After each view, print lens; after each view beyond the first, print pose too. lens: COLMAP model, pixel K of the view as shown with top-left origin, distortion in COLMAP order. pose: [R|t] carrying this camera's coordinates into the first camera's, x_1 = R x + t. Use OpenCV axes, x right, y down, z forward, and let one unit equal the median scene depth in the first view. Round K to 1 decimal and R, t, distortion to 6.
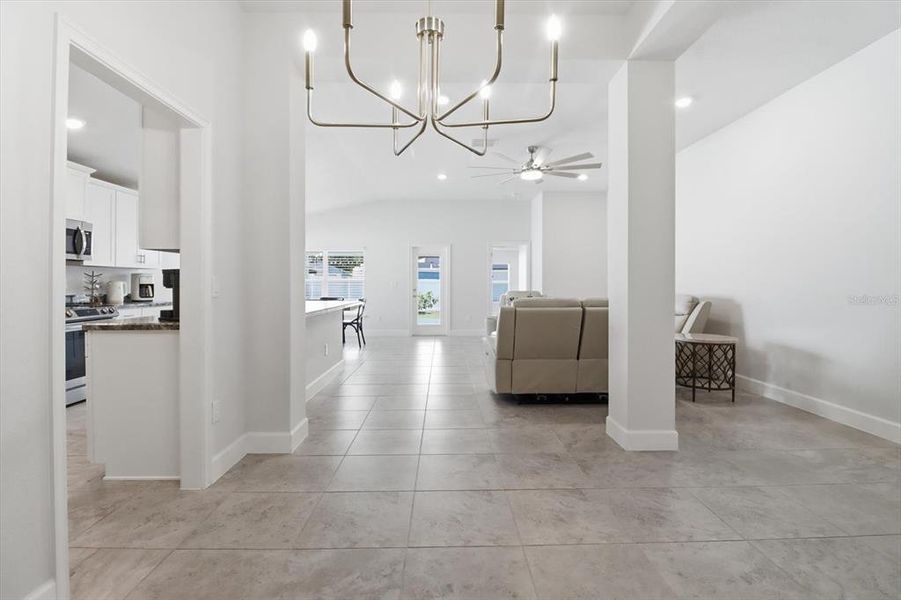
lens RADIAL K [[421.1, 0, 447.5], [0, 421.1, 289.1], [0, 0, 1]] dist [-0.000155, -0.010087]
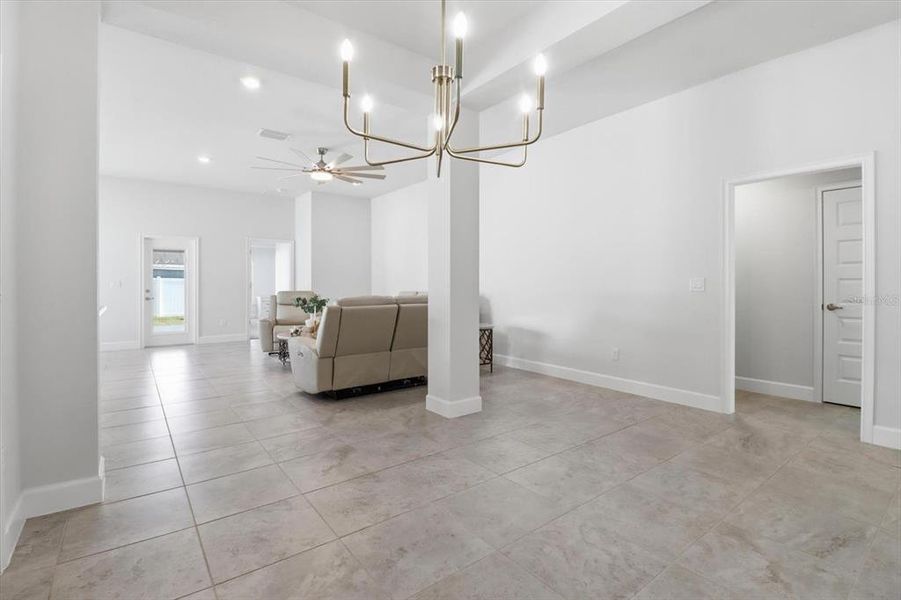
lens RADIAL K [[424.1, 0, 450.5], [0, 424.1, 283.9], [0, 0, 1]] dist [0.001889, -0.011764]
pose [[0.802469, 0.002310, 0.596689, -0.241864], [0.005596, 0.999919, -0.011397, 0.002695], [-0.596667, 0.012485, 0.802392, -0.001151]]
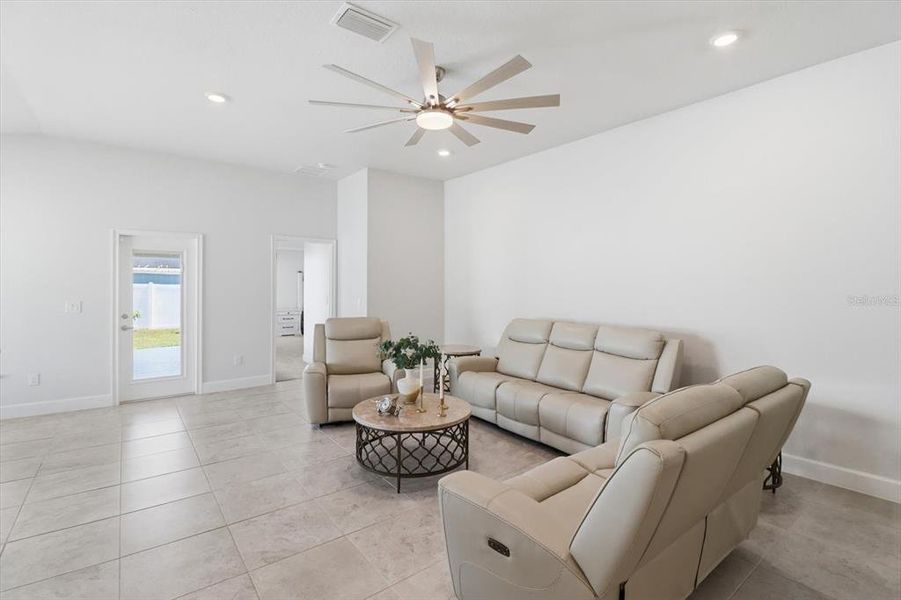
lens RADIAL K [[424.1, 0, 450.5], [0, 424.1, 283.9], [0, 0, 1]] dist [0.001889, -0.011764]
pose [[0.798458, 0.004442, 0.602035, -0.178123], [0.003984, 0.999912, -0.012663, -0.075220], [-0.602038, 0.012509, 0.798370, 0.829864]]
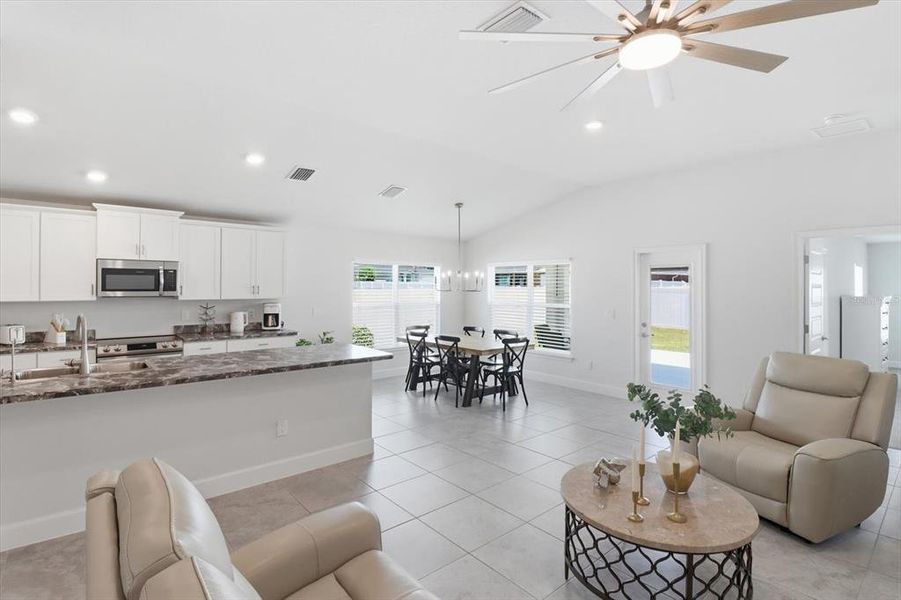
lens RADIAL K [[438.8, 0, 450.6], [0, 438.8, 286.1], [0, 0, 1]] dist [-0.000040, -0.011788]
pose [[0.639774, -0.001463, -0.768561, 0.566727], [-0.011946, 0.999858, -0.011847, -0.106119], [0.768470, 0.016761, 0.639666, 0.972651]]
